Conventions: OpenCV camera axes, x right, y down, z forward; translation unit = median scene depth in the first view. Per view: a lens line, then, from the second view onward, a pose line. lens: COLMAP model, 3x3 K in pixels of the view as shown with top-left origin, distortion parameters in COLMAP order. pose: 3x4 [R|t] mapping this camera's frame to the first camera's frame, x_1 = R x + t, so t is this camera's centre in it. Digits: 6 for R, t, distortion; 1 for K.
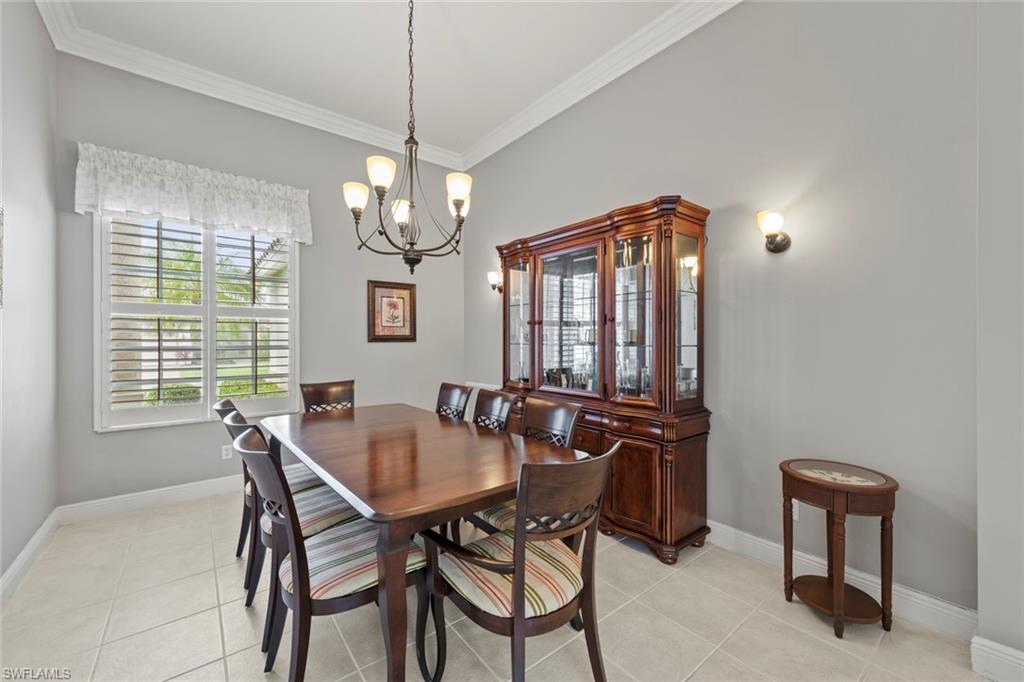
lens RADIAL K [[400.9, 0, 514.5], [0, 400.9, 343.6], [0, 0, 1]] dist [0.000690, 0.000376]
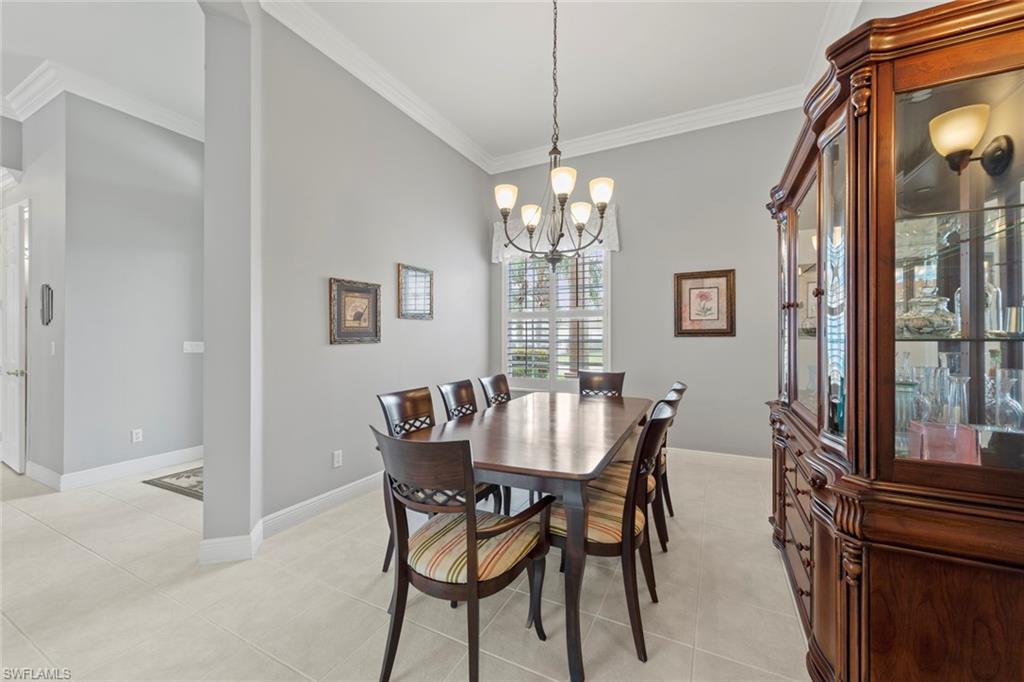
lens RADIAL K [[400.9, 0, 515.4], [0, 400.9, 336.8], [0, 0, 1]] dist [0.000690, 0.000376]
pose [[0.419590, -0.001744, -0.907712, 0.358642], [-0.006062, 0.999970, -0.004724, 0.003465], [0.907694, 0.007485, 0.419567, 0.231820]]
